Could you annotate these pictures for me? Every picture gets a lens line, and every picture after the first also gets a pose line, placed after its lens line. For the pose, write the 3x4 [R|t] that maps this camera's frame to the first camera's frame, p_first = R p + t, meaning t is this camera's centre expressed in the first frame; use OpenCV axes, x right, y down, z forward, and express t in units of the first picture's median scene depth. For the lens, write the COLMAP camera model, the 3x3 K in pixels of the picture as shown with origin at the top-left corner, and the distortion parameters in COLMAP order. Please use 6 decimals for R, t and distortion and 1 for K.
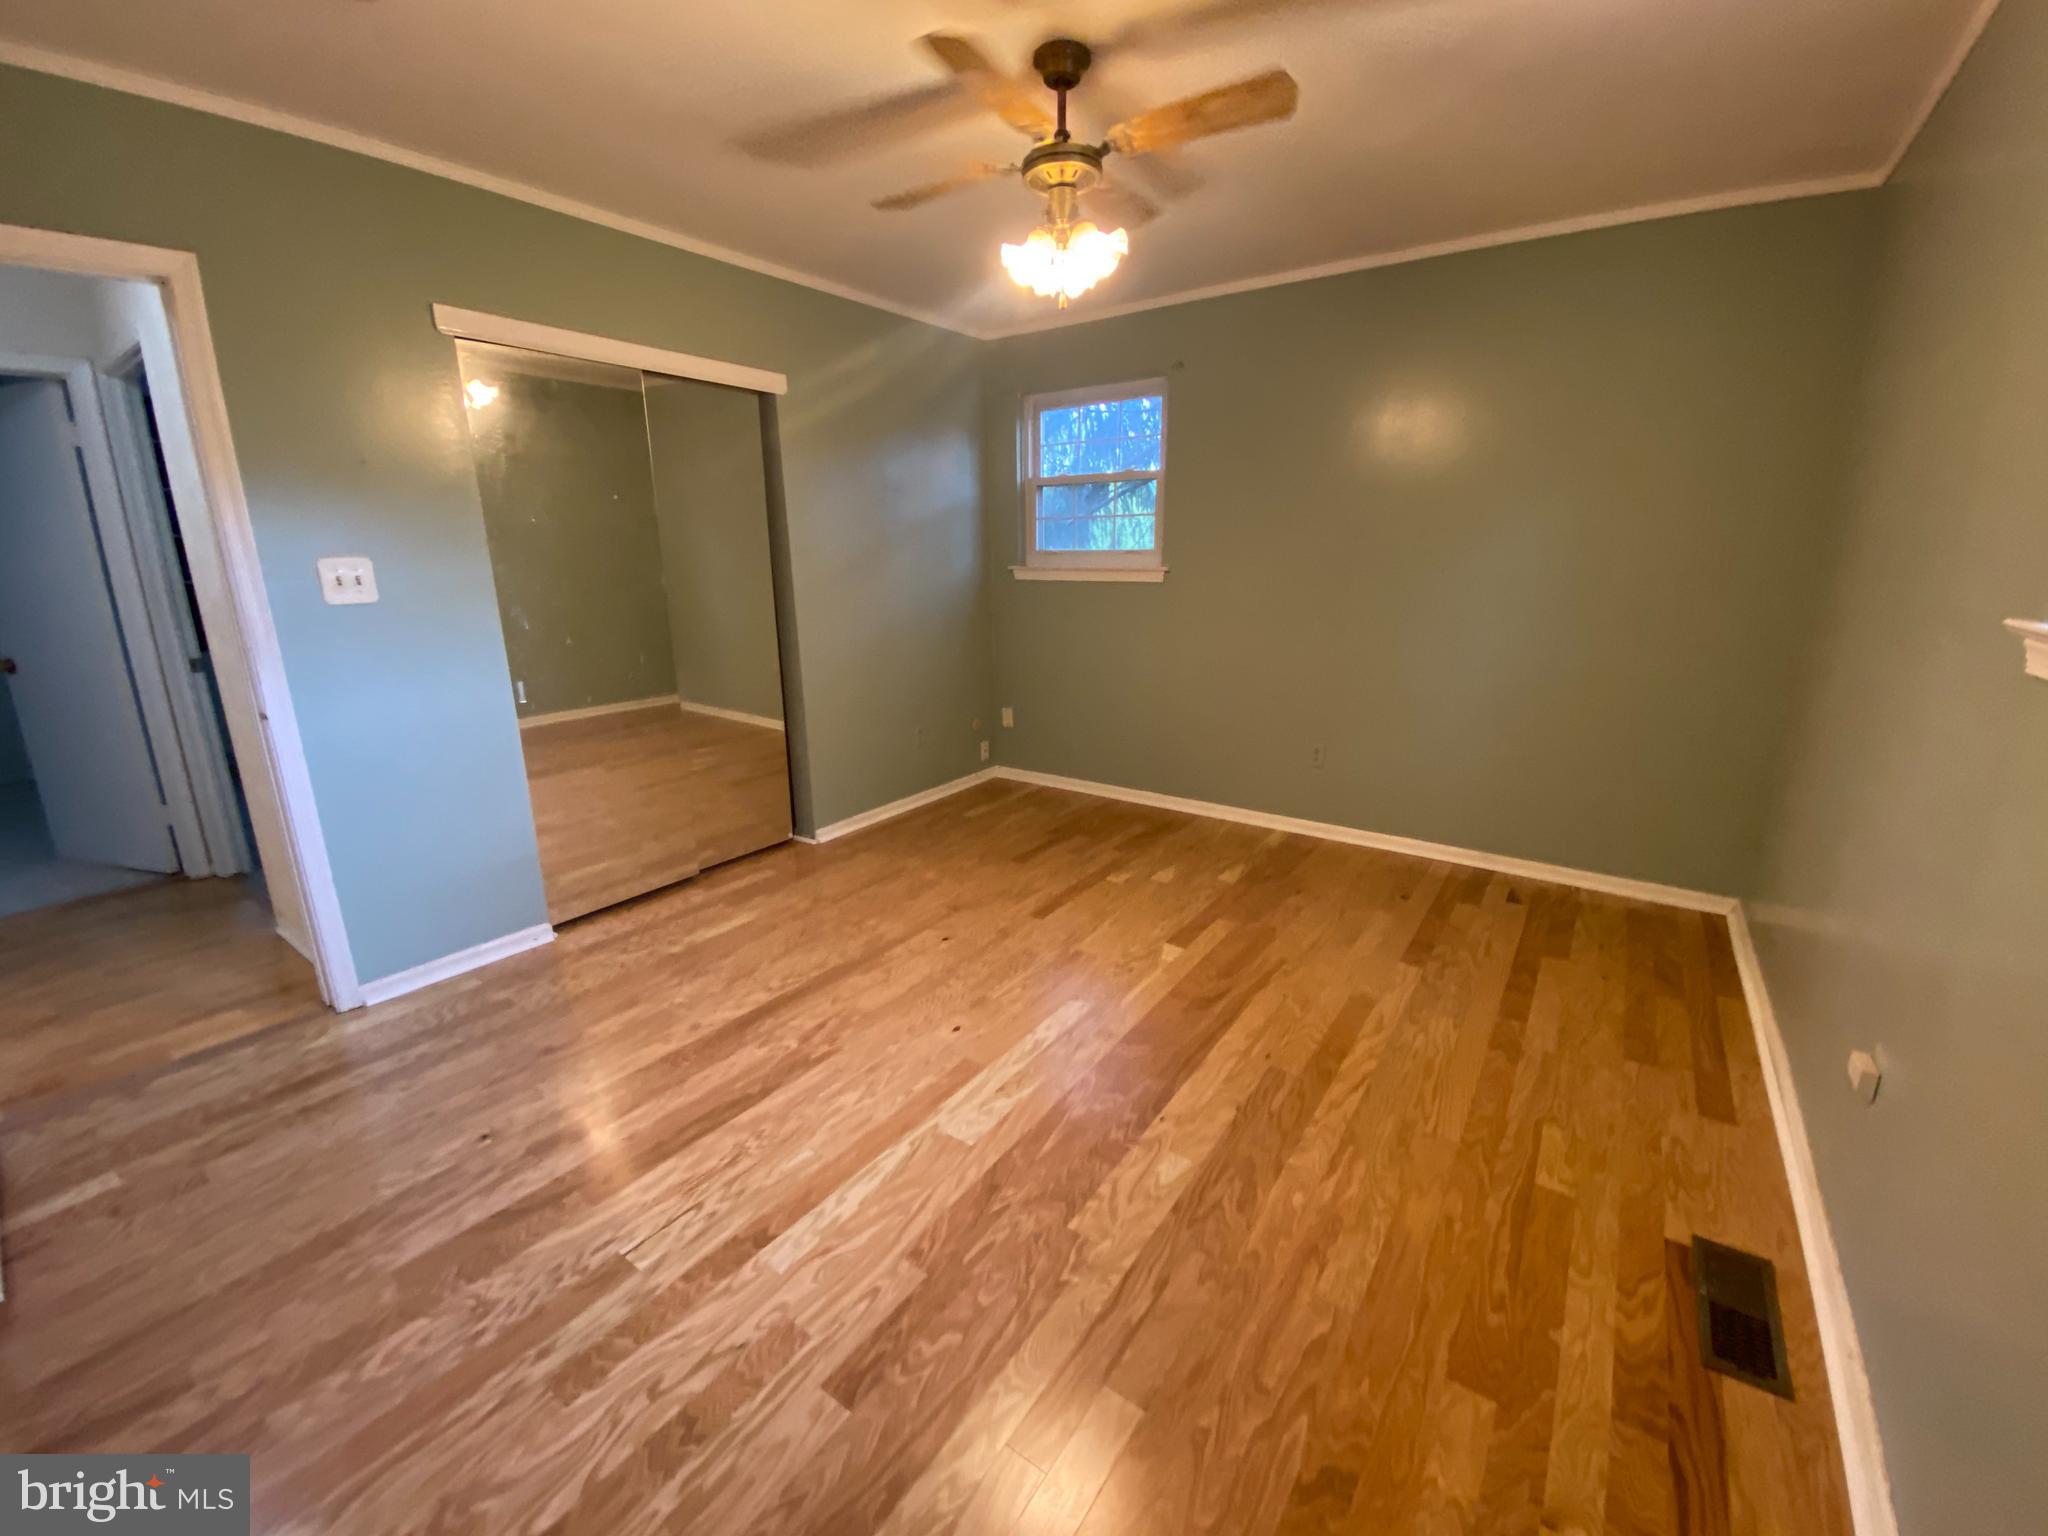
lens RADIAL K [[825.4, 0, 1022.0], [0, 825.4, 758.3], [0, 0, 1]] dist [0.047924, -0.039630]
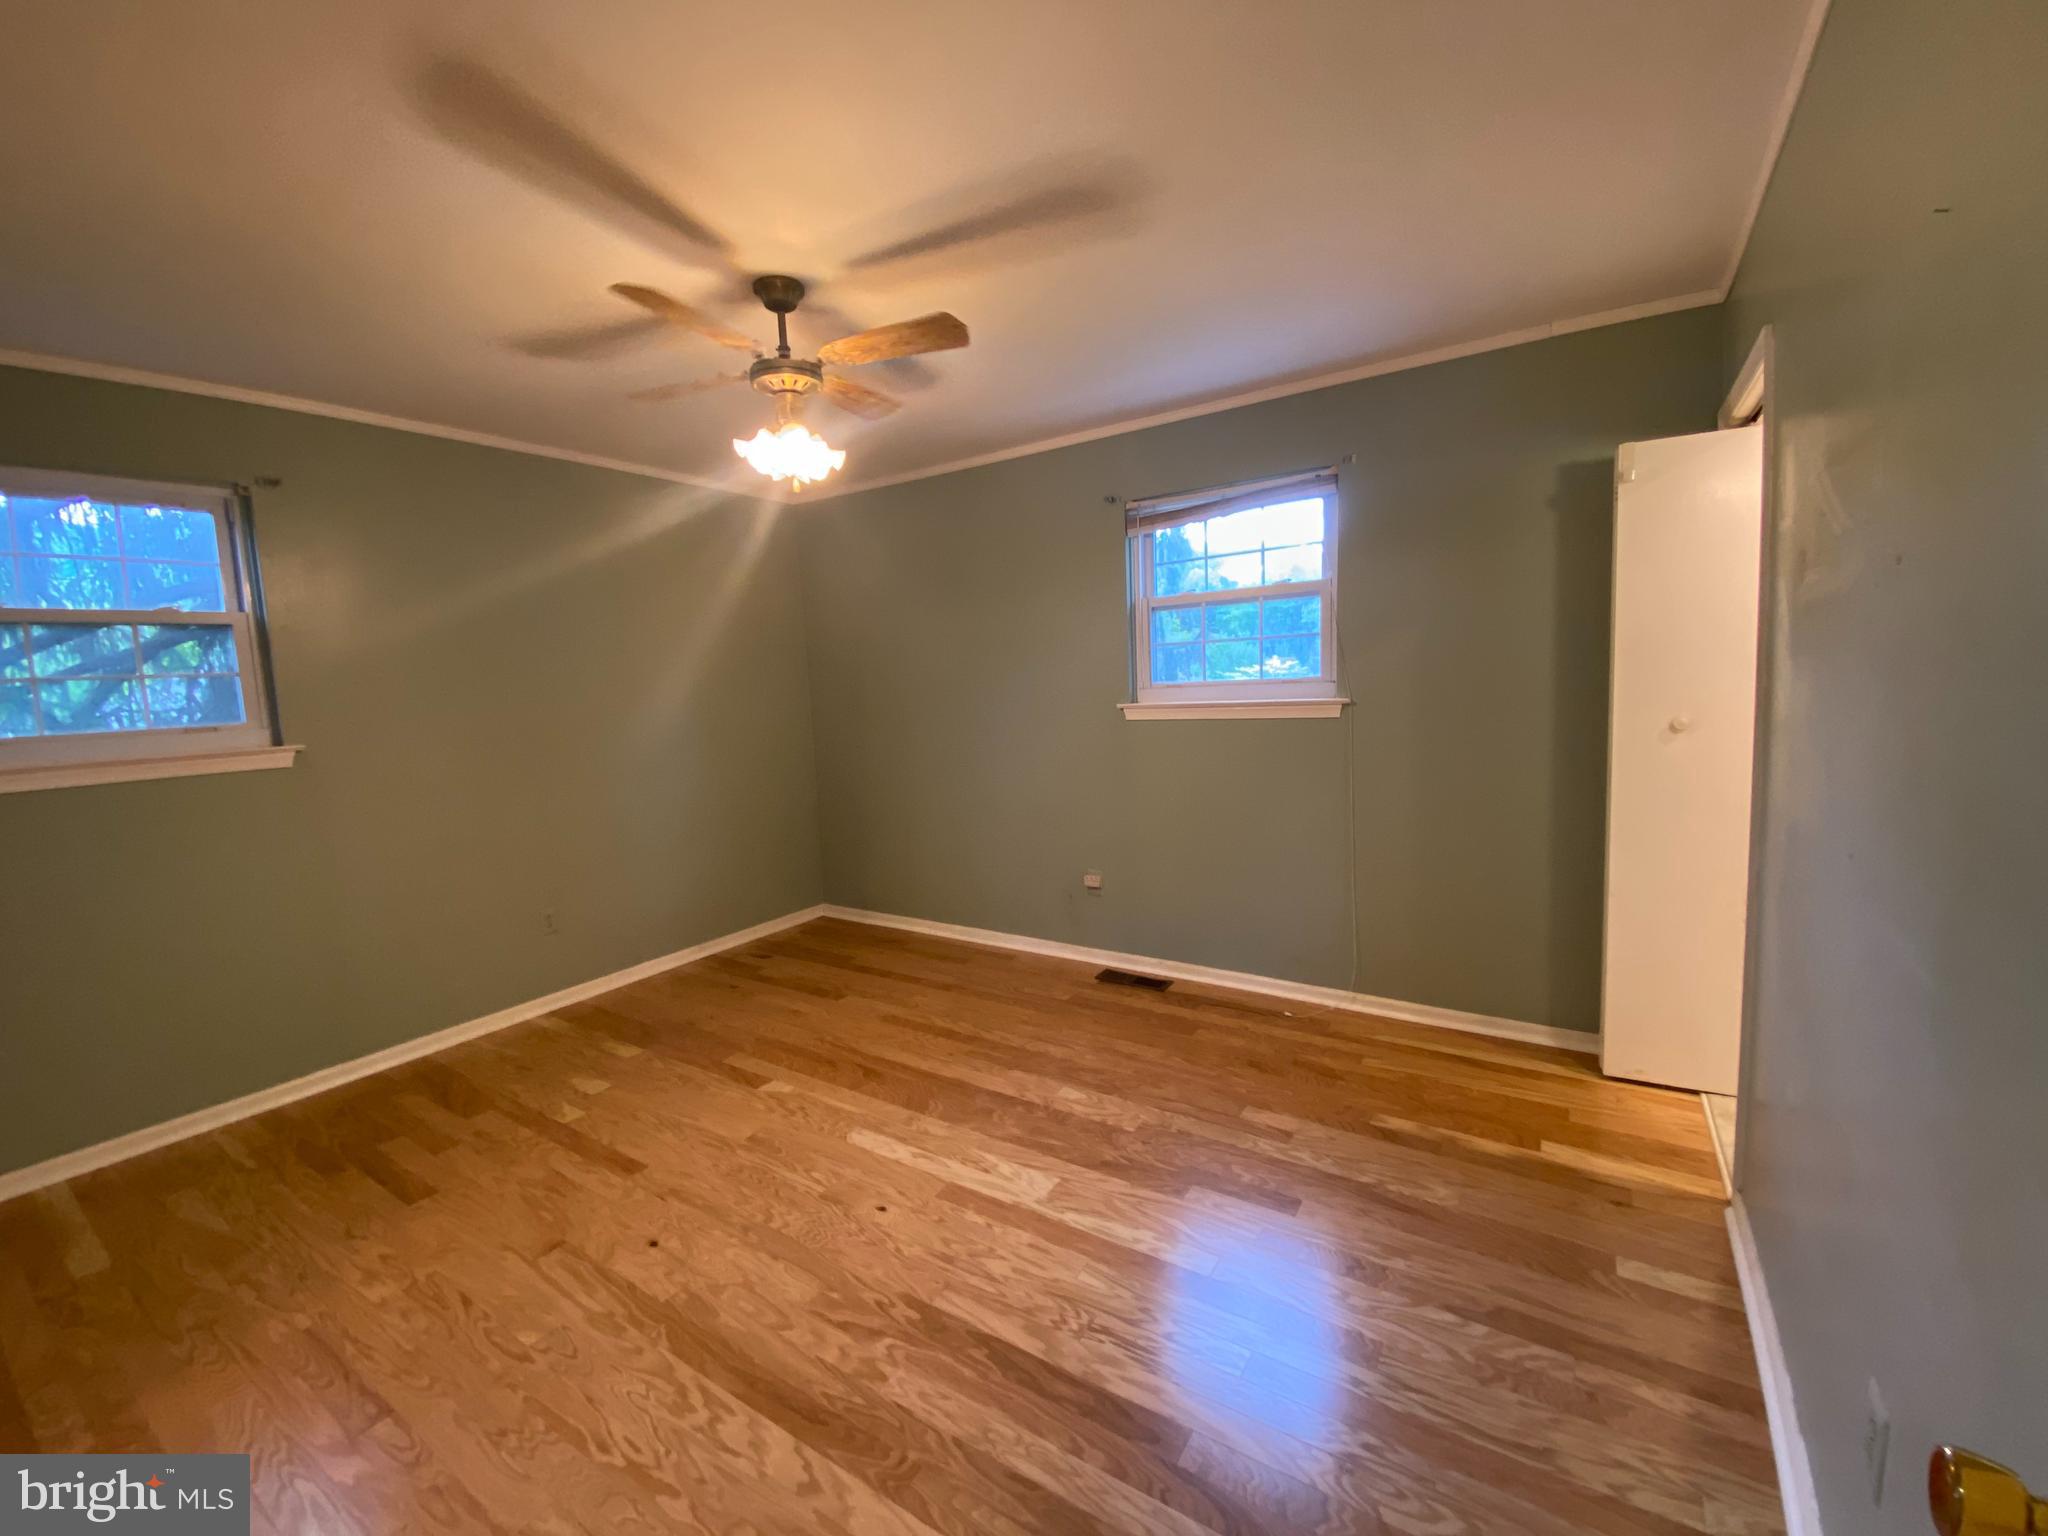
lens RADIAL K [[825.4, 0, 1022.0], [0, 825.4, 758.3], [0, 0, 1]] dist [0.047924, -0.039630]
pose [[-0.029700, -0.095638, 0.994973, -0.987409], [0.290253, 0.951696, 0.100142, -0.200489], [-0.956489, 0.291768, -0.000506, 0.732463]]
